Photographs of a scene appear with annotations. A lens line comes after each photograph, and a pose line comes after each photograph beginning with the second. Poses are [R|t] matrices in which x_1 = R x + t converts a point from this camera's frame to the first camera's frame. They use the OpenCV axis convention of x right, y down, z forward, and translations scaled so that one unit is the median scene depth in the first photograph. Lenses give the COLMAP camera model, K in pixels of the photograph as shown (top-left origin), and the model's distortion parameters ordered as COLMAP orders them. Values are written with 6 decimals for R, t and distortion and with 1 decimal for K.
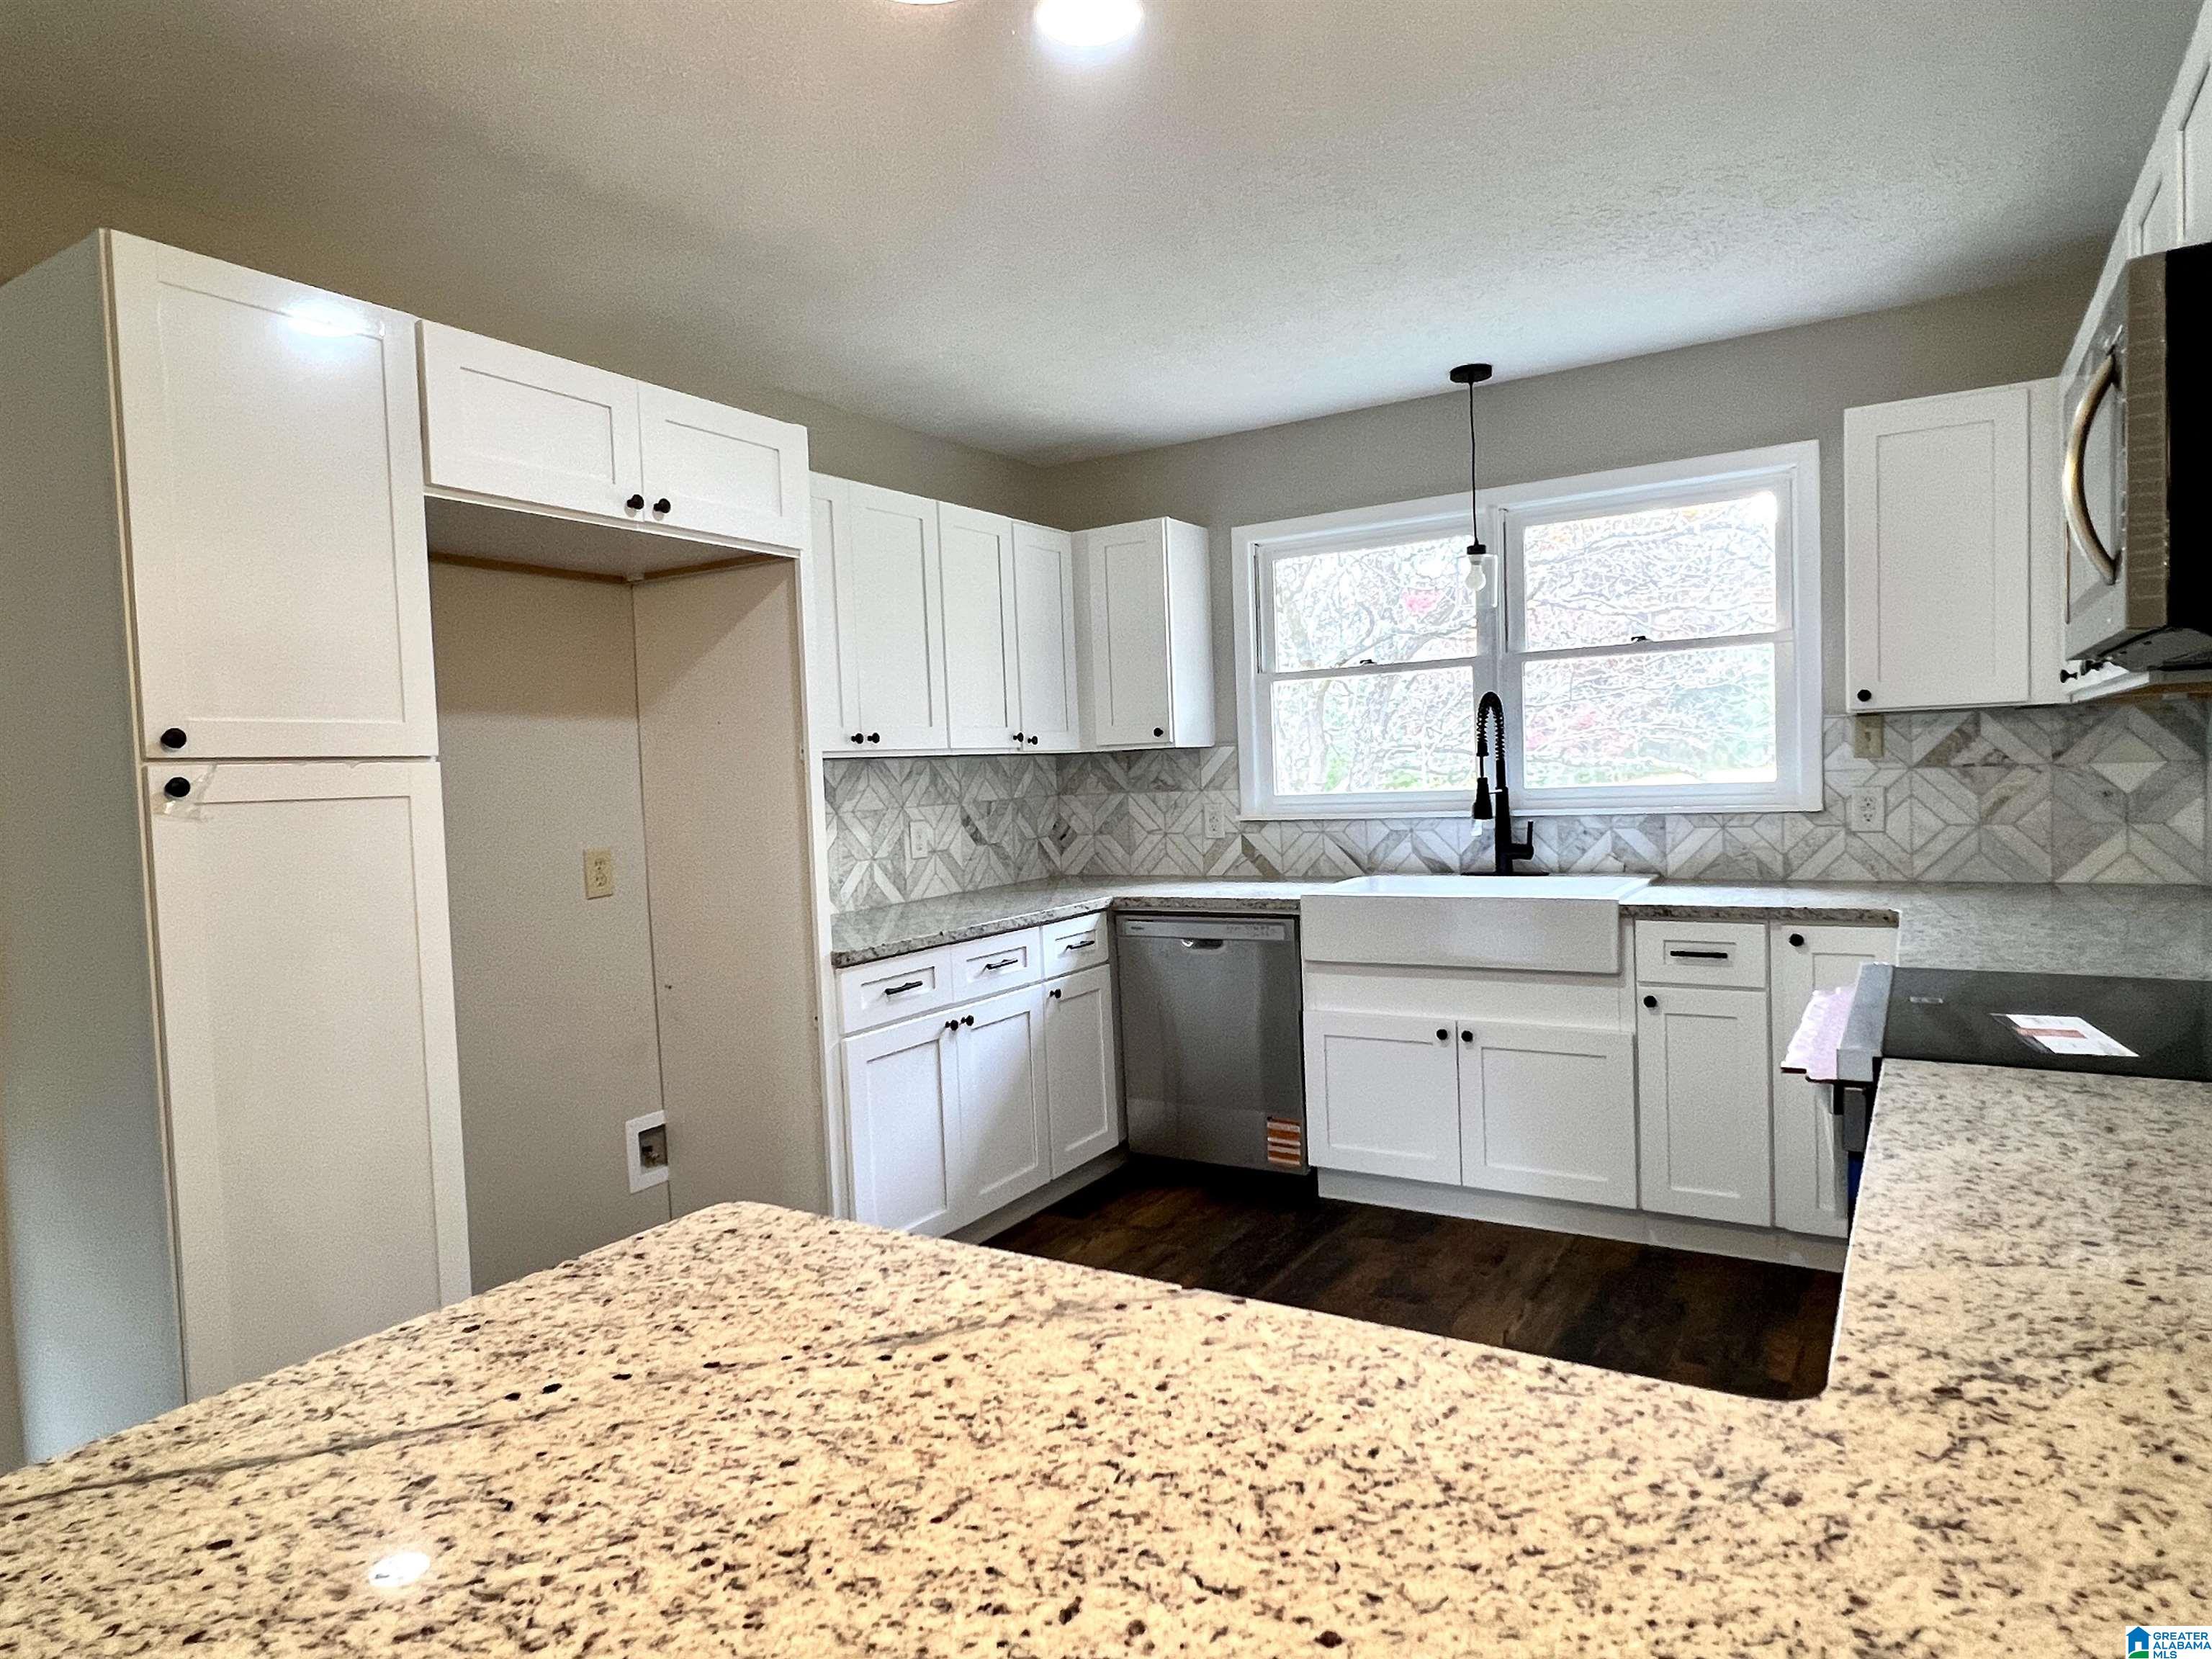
lens RADIAL K [[1322.7, 0, 1097.9], [0, 1322.7, 830.0], [0, 0, 1]] dist [-0.004200, -0.000194]
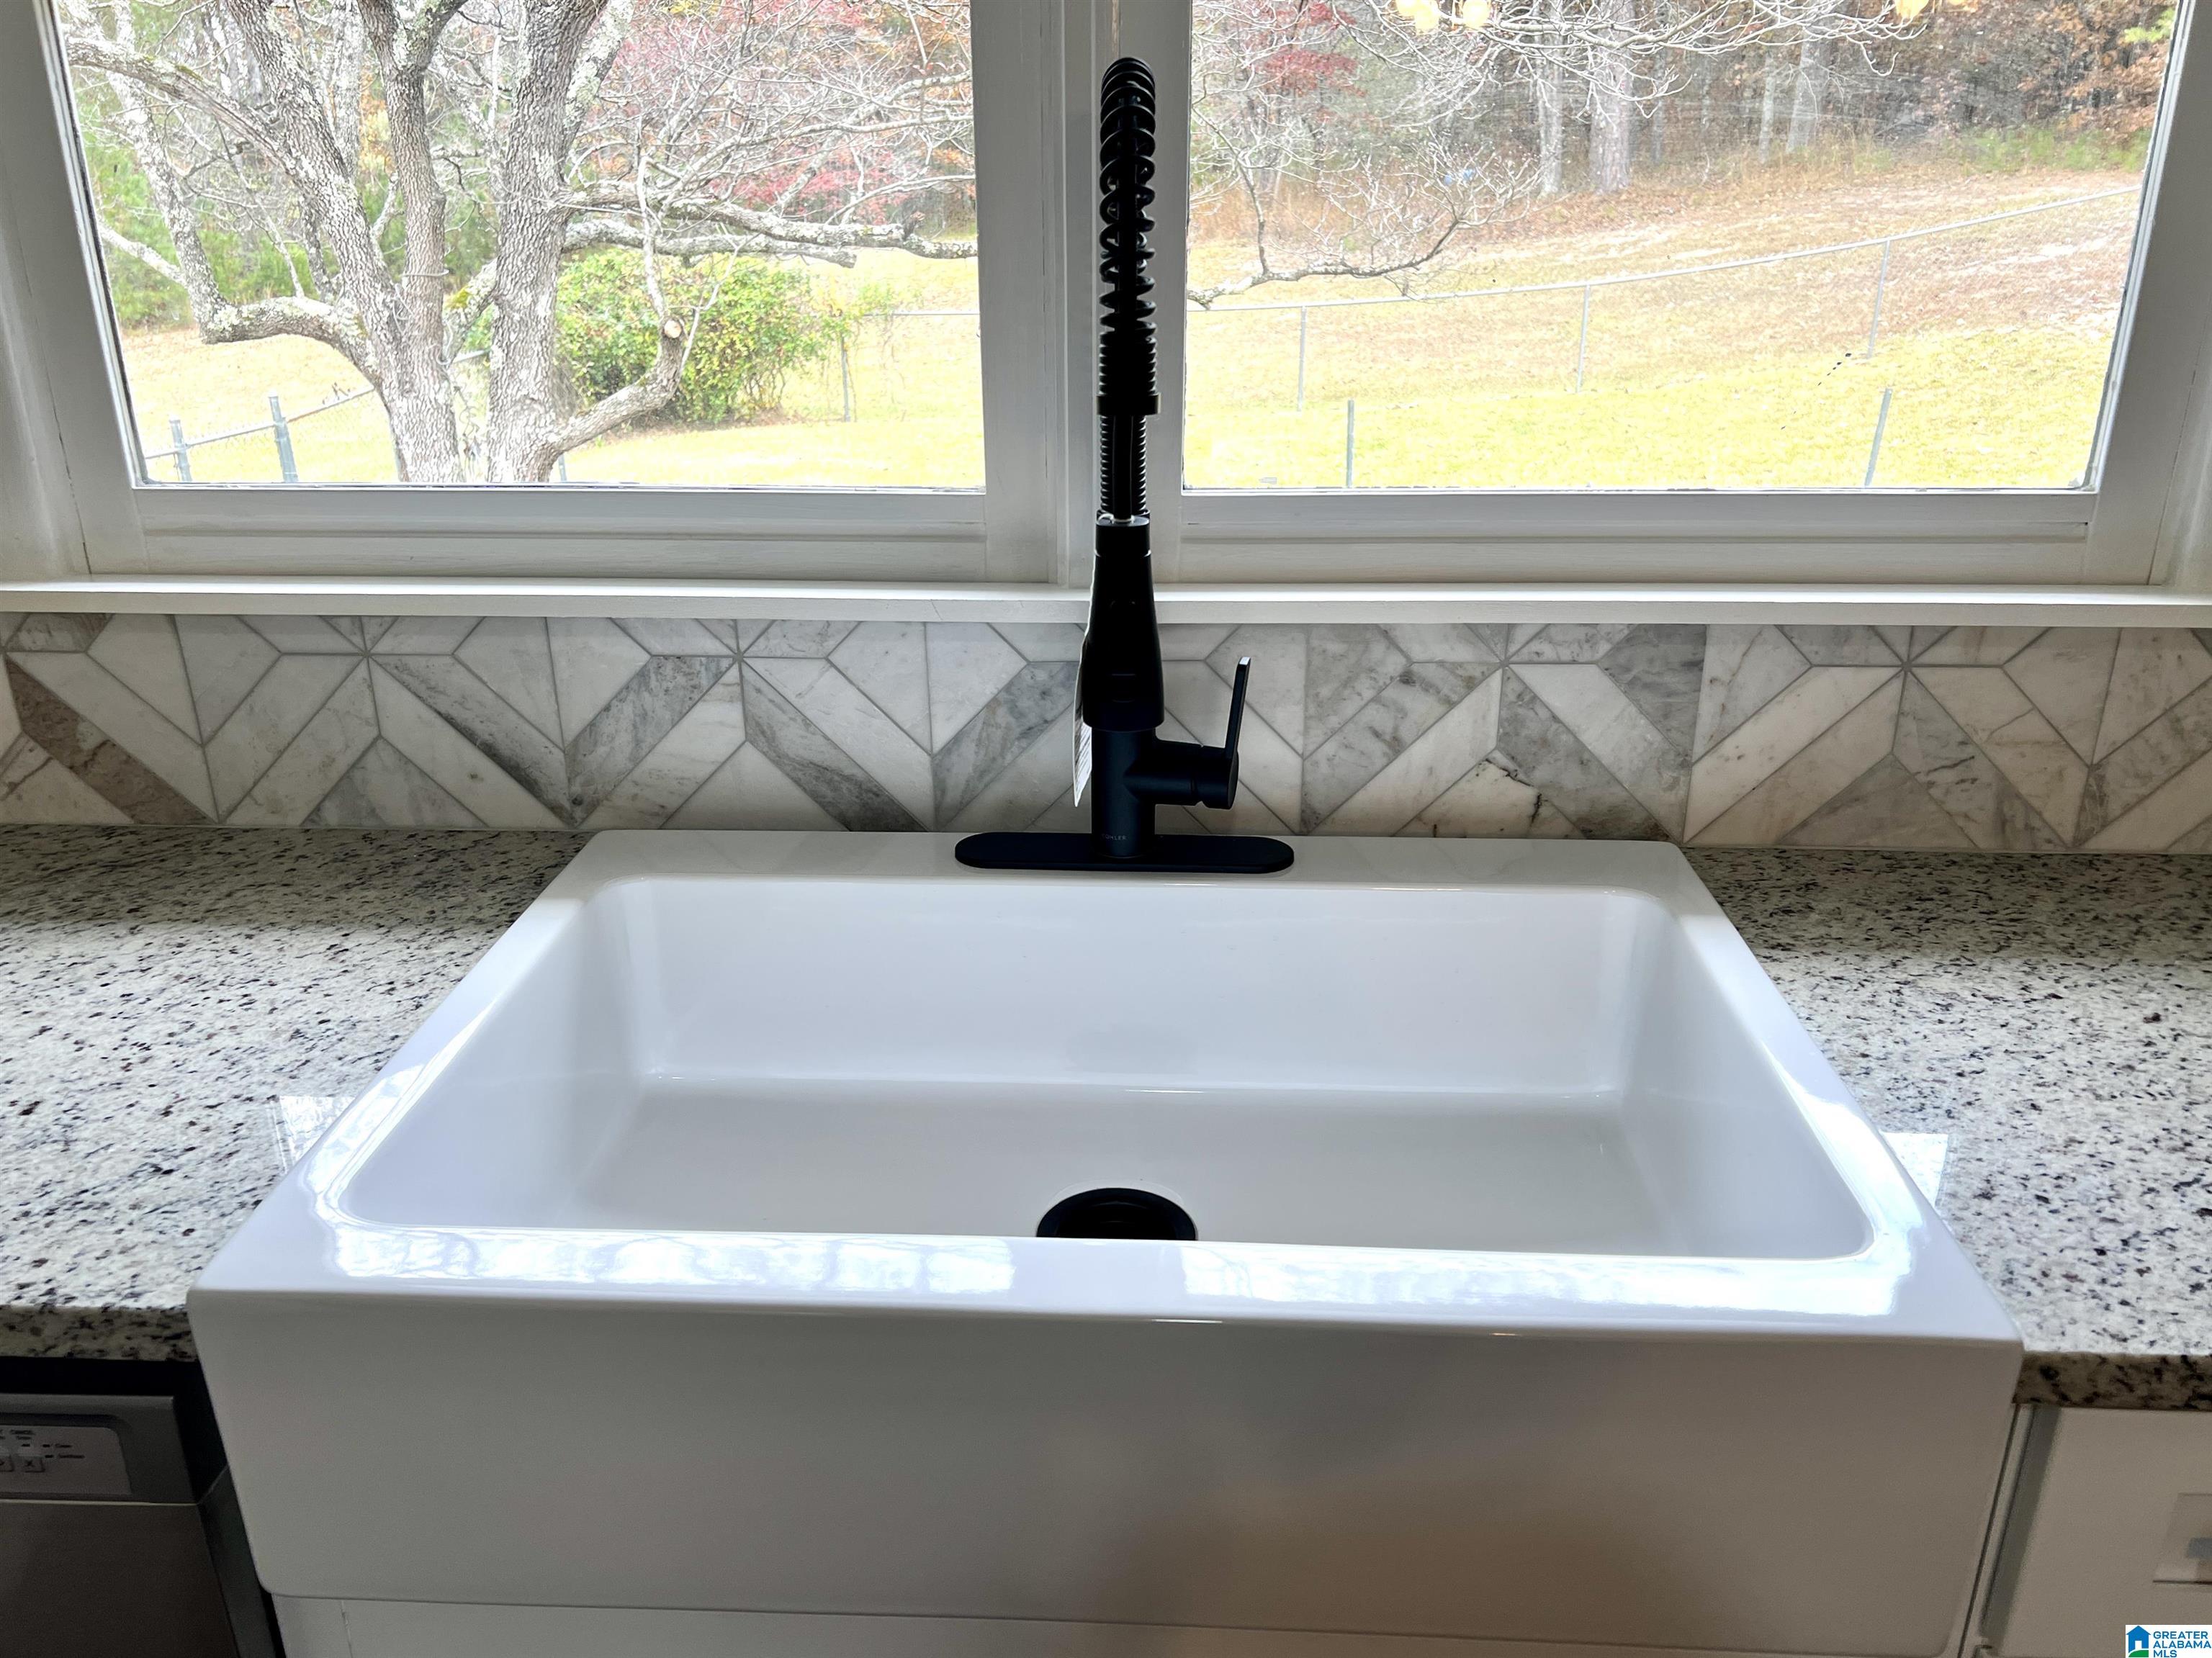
lens RADIAL K [[1673.4, 0, 1089.0], [0, 1673.4, 827.2], [0, 0, 1]] dist [0.027883, -0.002410]
pose [[0.876250, -0.135946, 0.462282, 0.159725], [-0.008927, 0.954632, 0.297656, -0.070824], [-0.481774, -0.264948, 0.835282, 0.768134]]
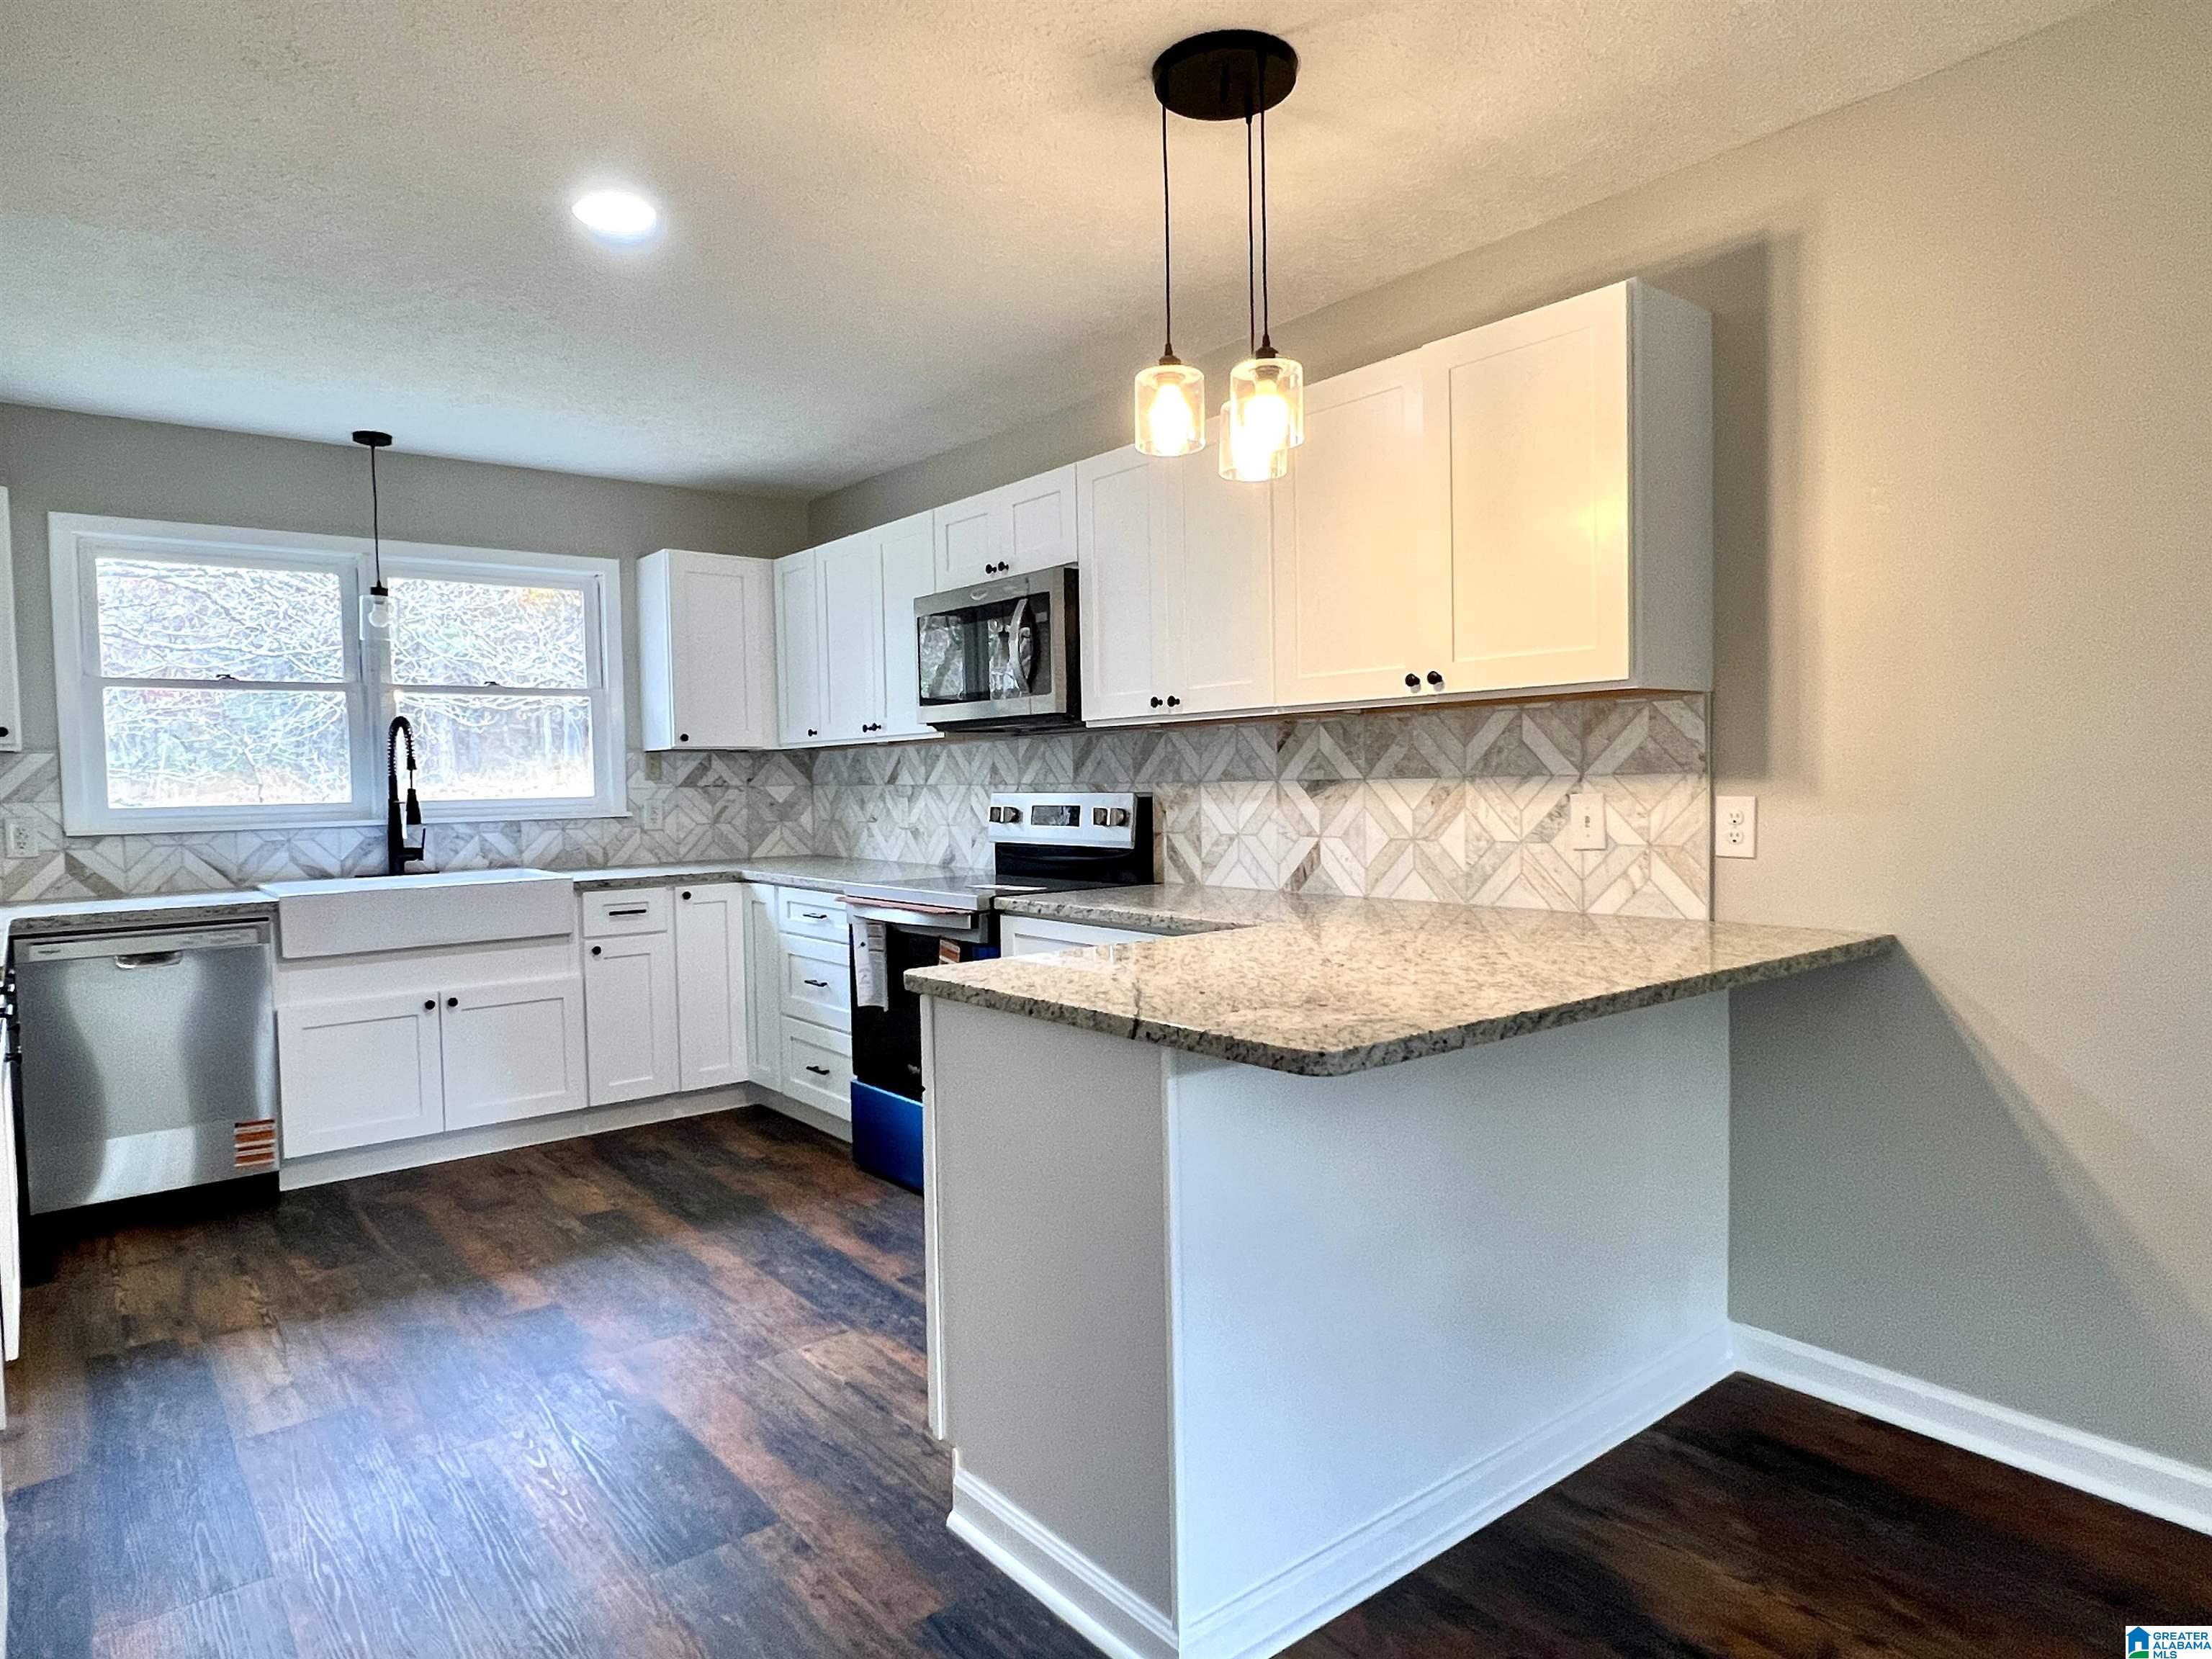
lens RADIAL K [[1322.7, 0, 1086.6], [0, 1322.7, 831.0], [0, 0, 1]] dist [-0.004200, -0.000194]
pose [[0.326319, -0.004193, 0.945250, -0.611801], [0.050232, 0.998654, -0.012911, 0.042434], [-0.943924, 0.051695, 0.326091, 0.057361]]
